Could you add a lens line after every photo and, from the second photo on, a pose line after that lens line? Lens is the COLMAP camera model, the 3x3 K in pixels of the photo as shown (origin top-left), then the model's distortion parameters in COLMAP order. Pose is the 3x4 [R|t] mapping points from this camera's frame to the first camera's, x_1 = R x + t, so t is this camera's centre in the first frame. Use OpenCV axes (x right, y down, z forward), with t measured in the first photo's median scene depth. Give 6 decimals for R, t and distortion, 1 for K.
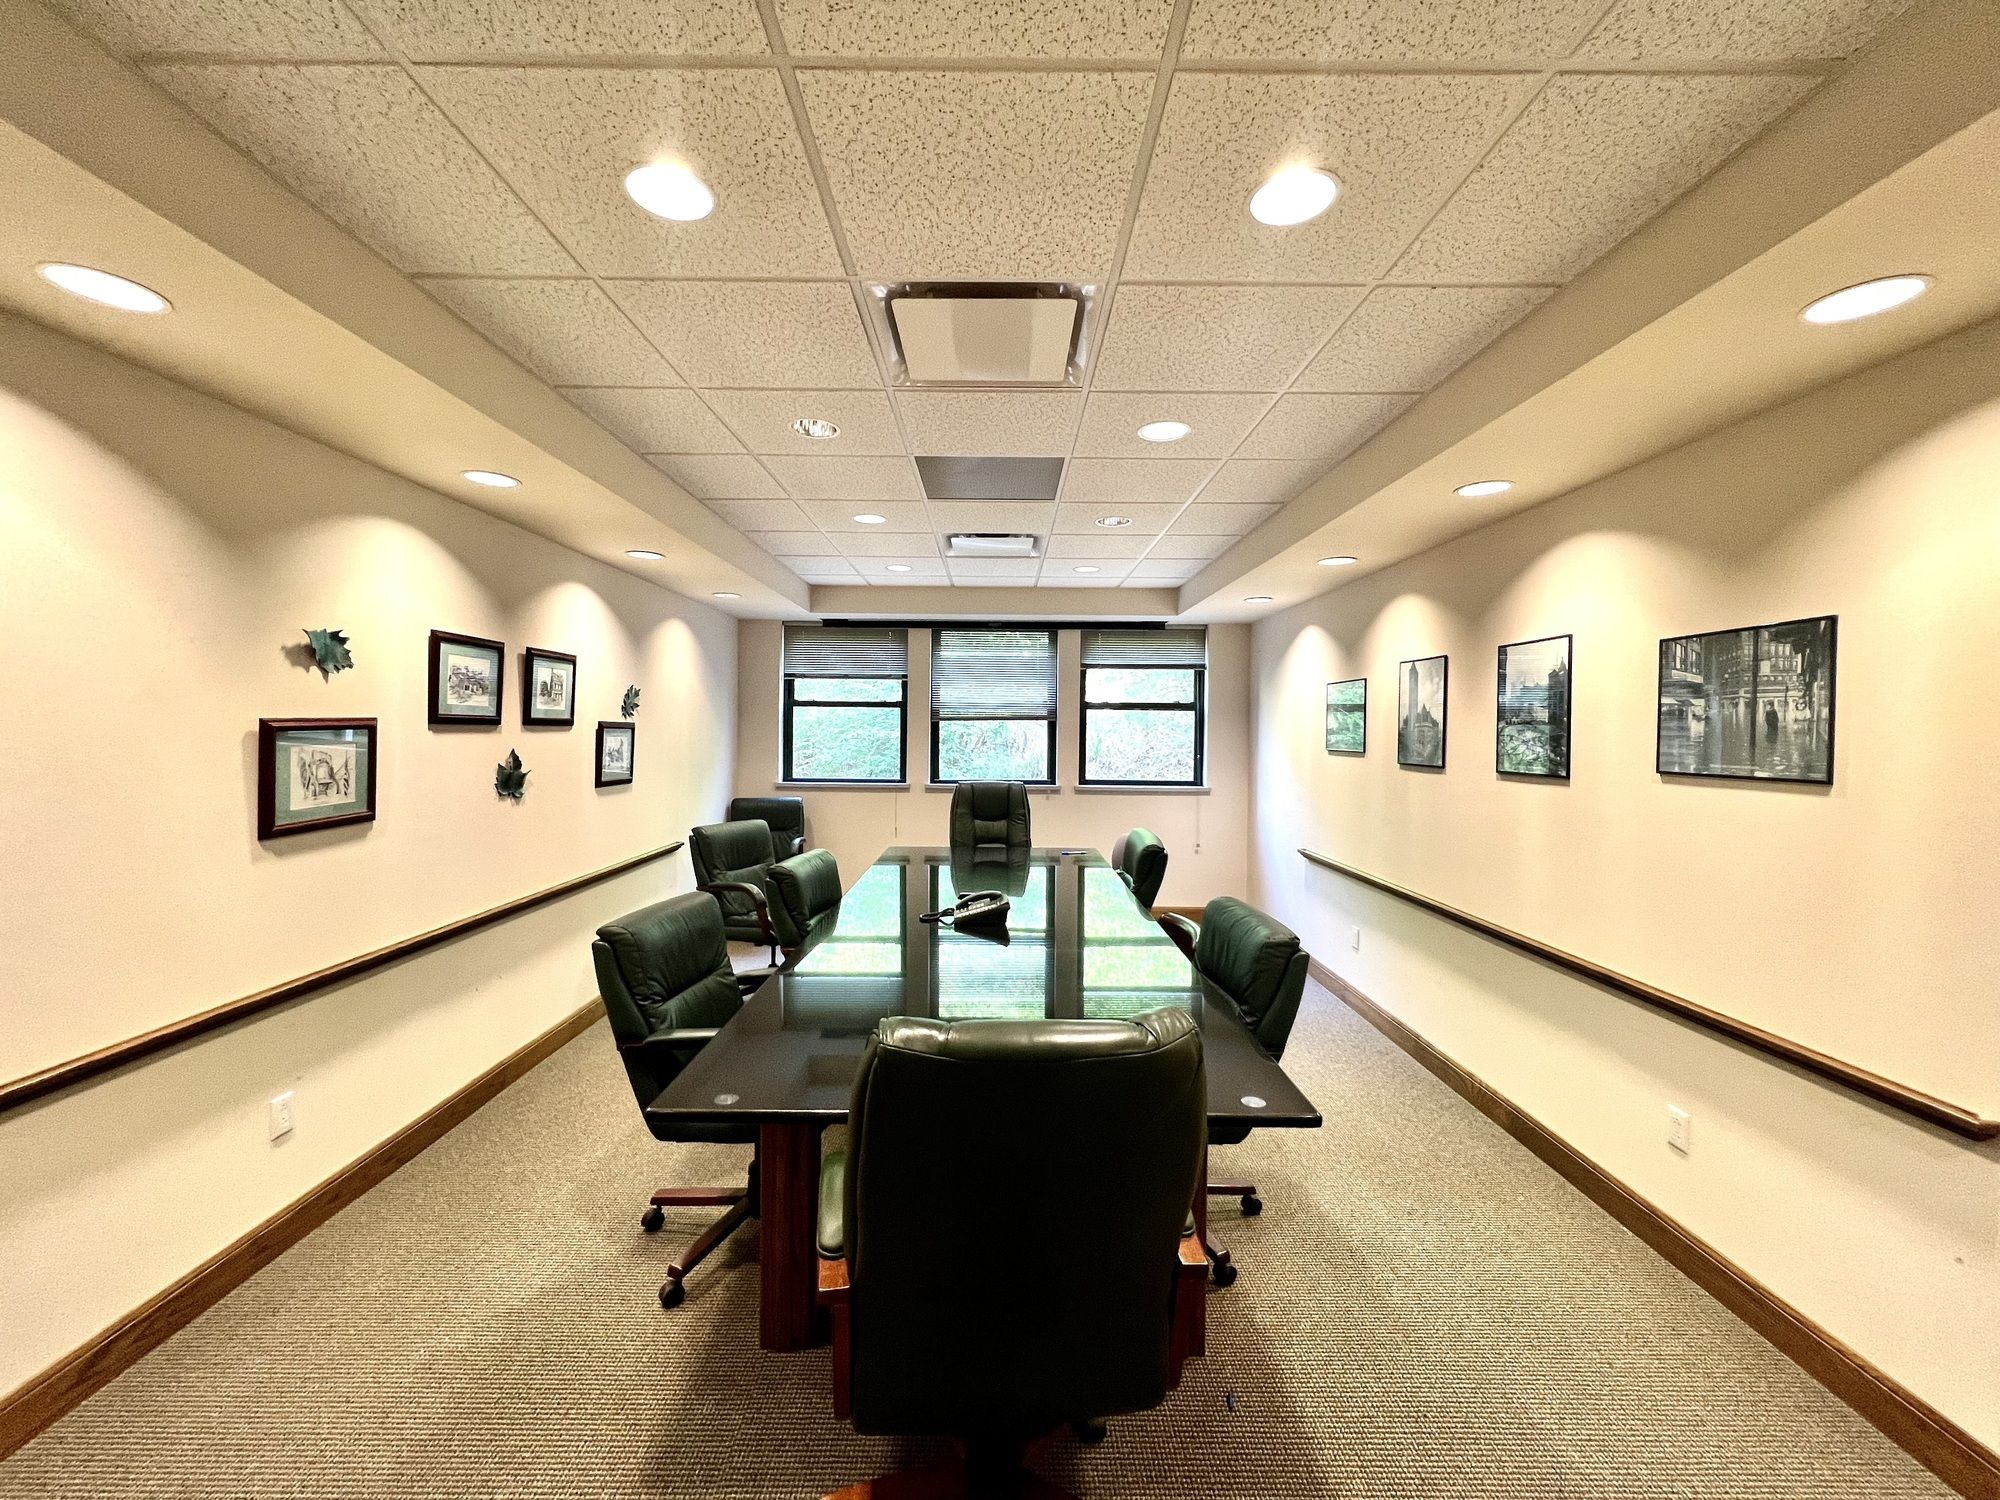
lens RADIAL K [[800.8, 0, 1000.3], [0, 800.8, 742.4], [0, 0, 1]] dist [-0.001463, 0.000510]
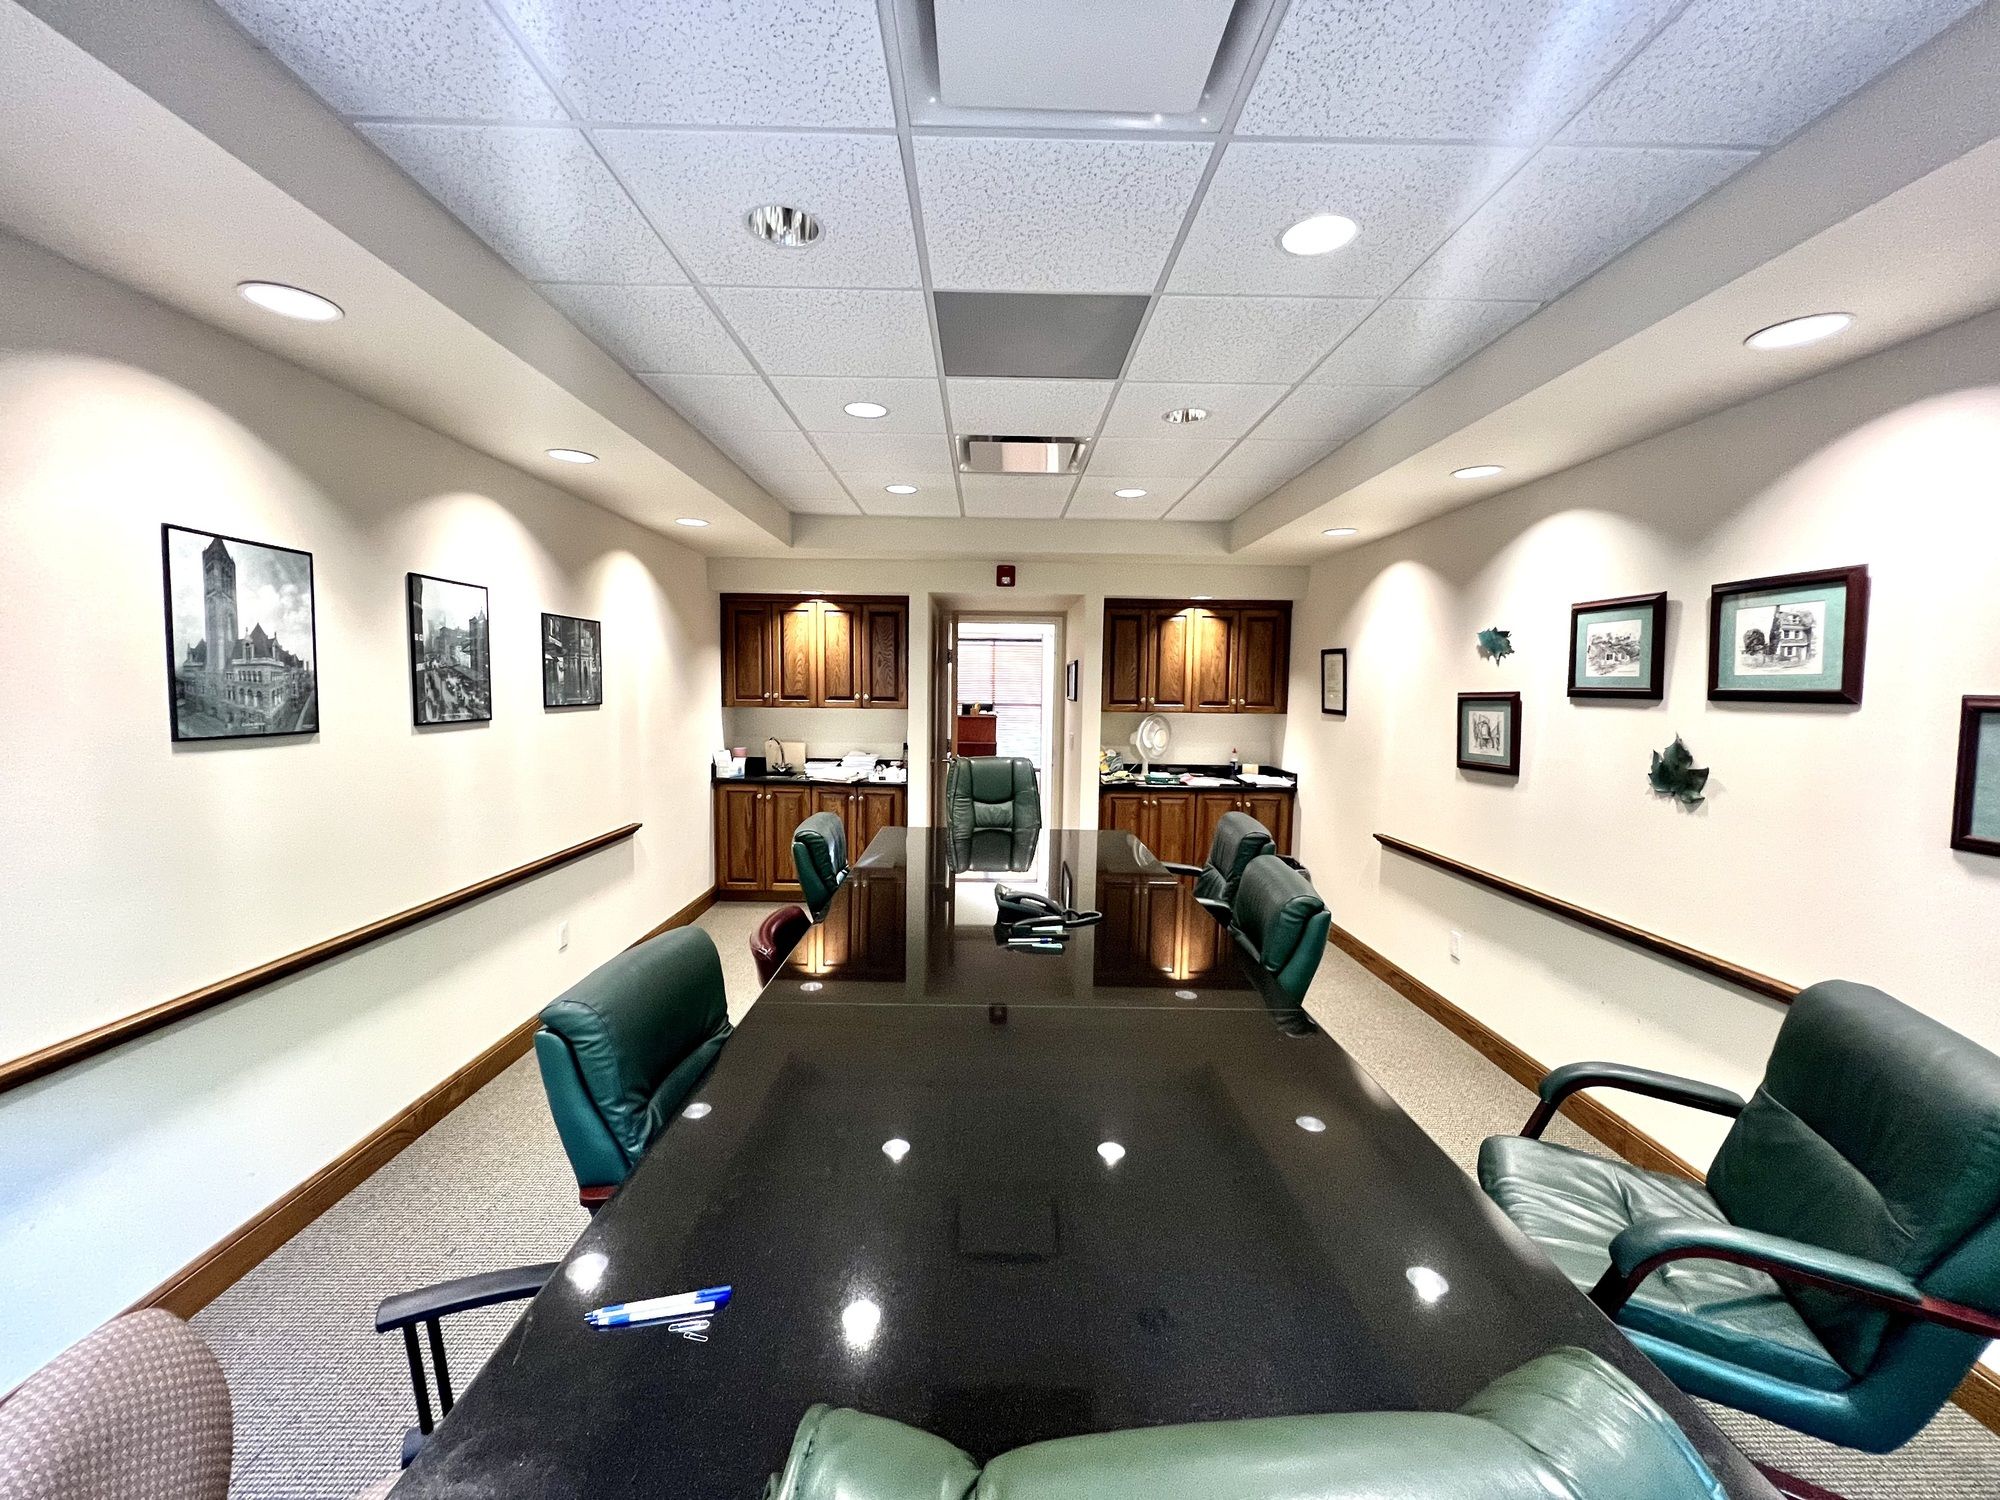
lens RADIAL K [[800.8, 0, 1004.0], [0, 800.8, 739.1], [0, 0, 1]] dist [-0.001463, 0.000510]
pose [[-0.999632, -0.024538, -0.011535, 0.015970], [-0.025407, 0.996272, 0.082436, -0.034769], [0.009469, 0.082699, -0.996530, 1.962661]]
